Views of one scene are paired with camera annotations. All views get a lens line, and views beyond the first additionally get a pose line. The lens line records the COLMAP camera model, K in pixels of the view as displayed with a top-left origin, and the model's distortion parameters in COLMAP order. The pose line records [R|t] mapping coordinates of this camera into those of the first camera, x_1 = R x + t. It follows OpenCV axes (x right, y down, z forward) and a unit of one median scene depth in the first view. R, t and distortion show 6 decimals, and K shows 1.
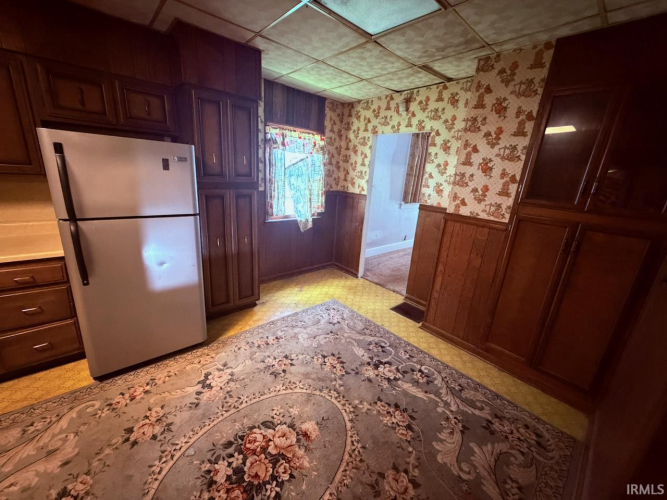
lens RADIAL K [[266.5, 0, 330.4], [0, 266.5, 251.2], [0, 0, 1]] dist [-0.000093, 0.000123]
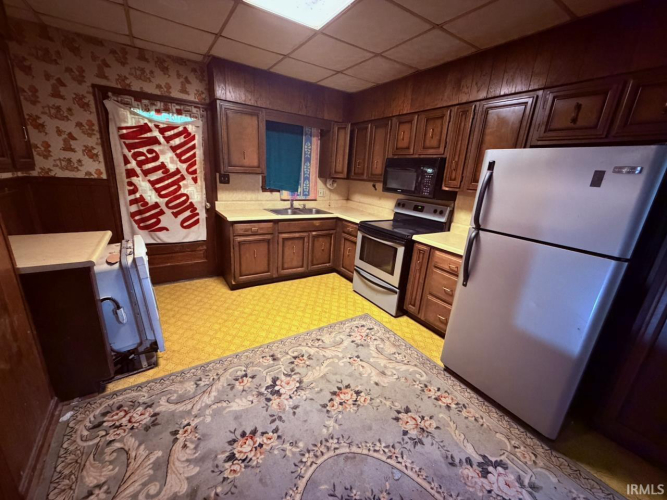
lens RADIAL K [[266.5, 0, 330.0], [0, 266.5, 249.5], [0, 0, 1]] dist [-0.000093, 0.000123]
pose [[-0.141206, 0.211359, -0.967155, 0.205194], [-0.349275, 0.903485, 0.248440, -0.088515], [0.926320, 0.372884, -0.053755, 0.468153]]
